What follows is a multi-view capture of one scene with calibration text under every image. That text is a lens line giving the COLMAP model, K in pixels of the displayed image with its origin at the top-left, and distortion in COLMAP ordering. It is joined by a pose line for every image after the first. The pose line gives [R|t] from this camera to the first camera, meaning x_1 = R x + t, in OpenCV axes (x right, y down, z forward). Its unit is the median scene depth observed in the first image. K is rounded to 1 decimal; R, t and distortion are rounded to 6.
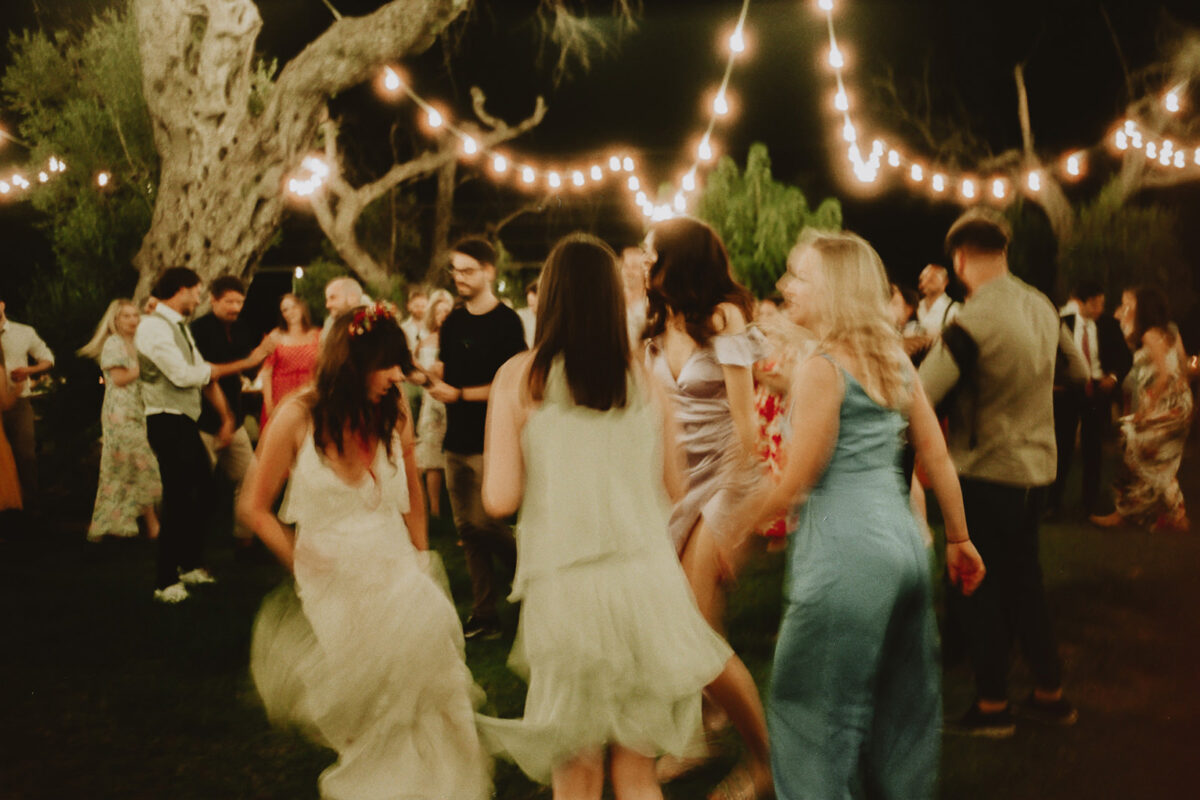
lens RADIAL K [[1435.6, 0, 603.4], [0, 1435.6, 406.4], [0, 0, 1]] dist [-0.008263, 0.000000]
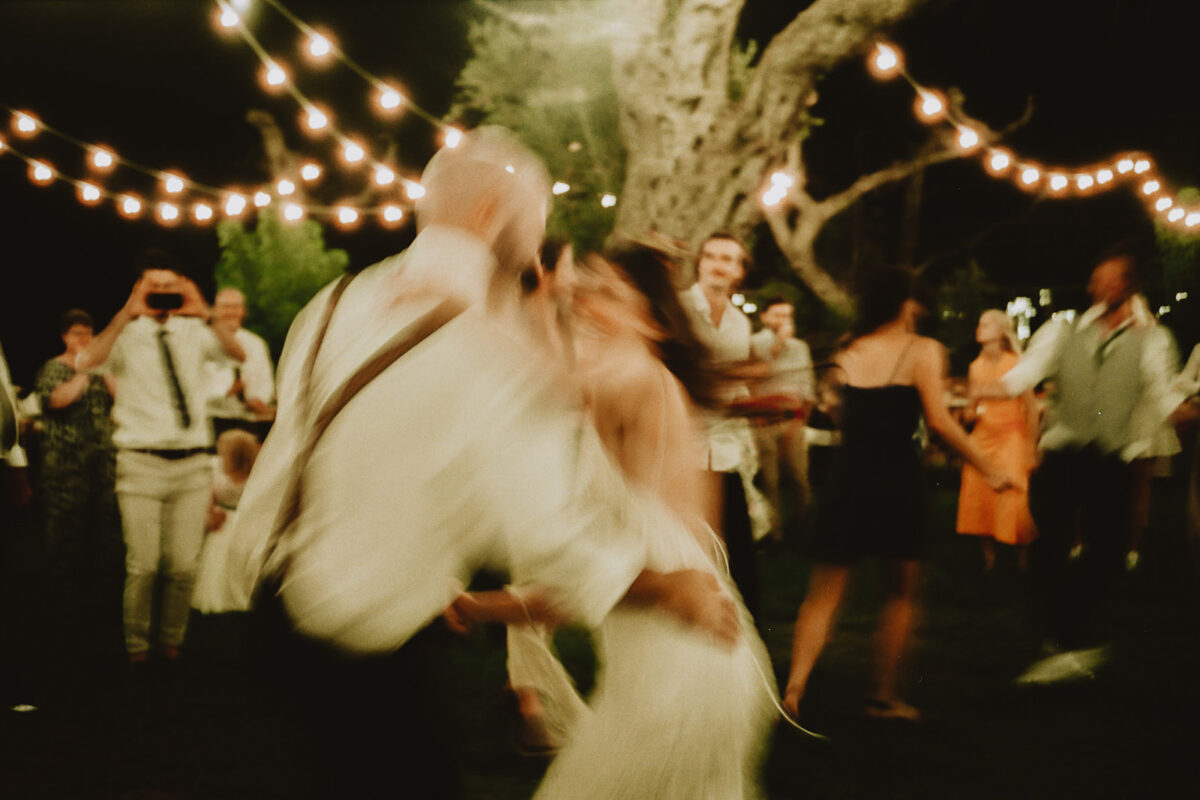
lens RADIAL K [[1435.6, 0, 592.6], [0, 1435.6, 401.2], [0, 0, 1]] dist [-0.008263, 0.000000]
pose [[0.954482, 0.027654, -0.296983, -0.063037], [-0.034900, 0.999208, -0.019123, -0.001280], [0.296219, 0.028617, 0.954691, 0.154529]]
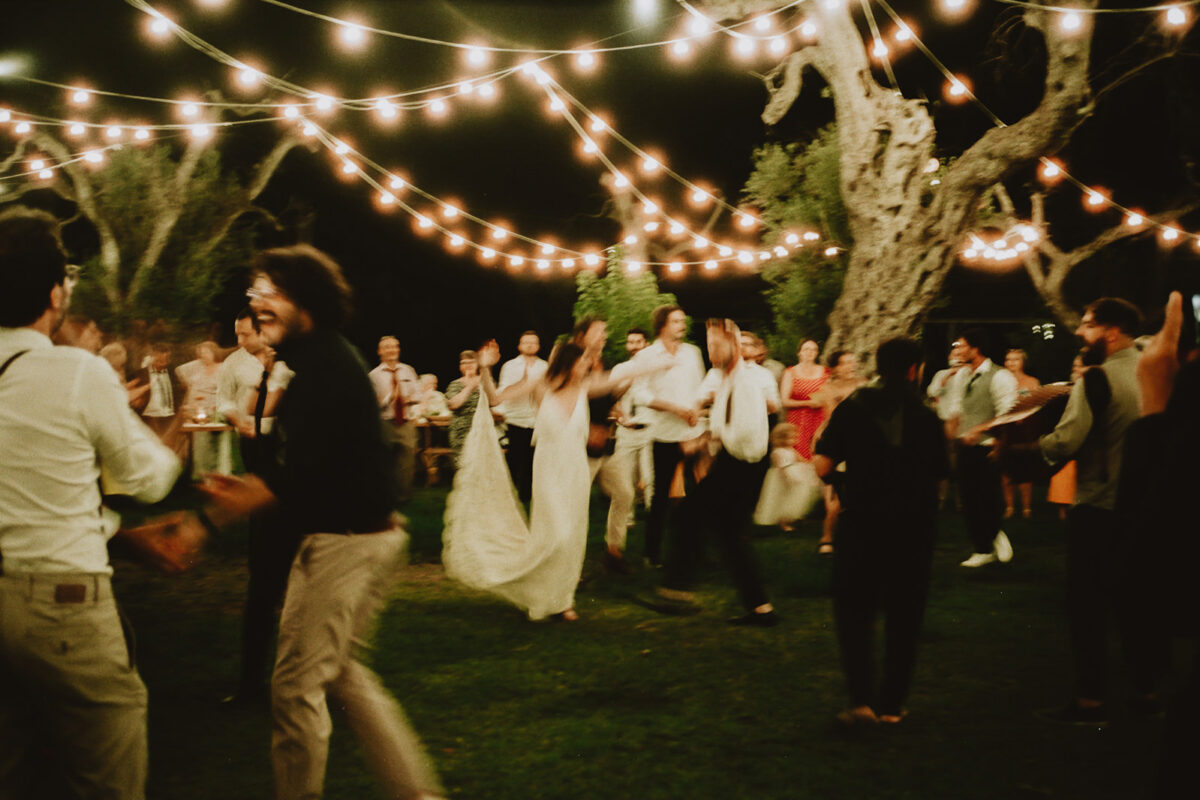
lens RADIAL K [[1435.6, 0, 601.5], [0, 1435.6, 406.9], [0, 0, 1]] dist [-0.008263, 0.000000]
pose [[0.857922, 0.043351, -0.511947, 0.168228], [-0.059153, 0.998142, -0.014606, 0.008777], [0.510363, 0.042814, 0.858893, -0.223420]]
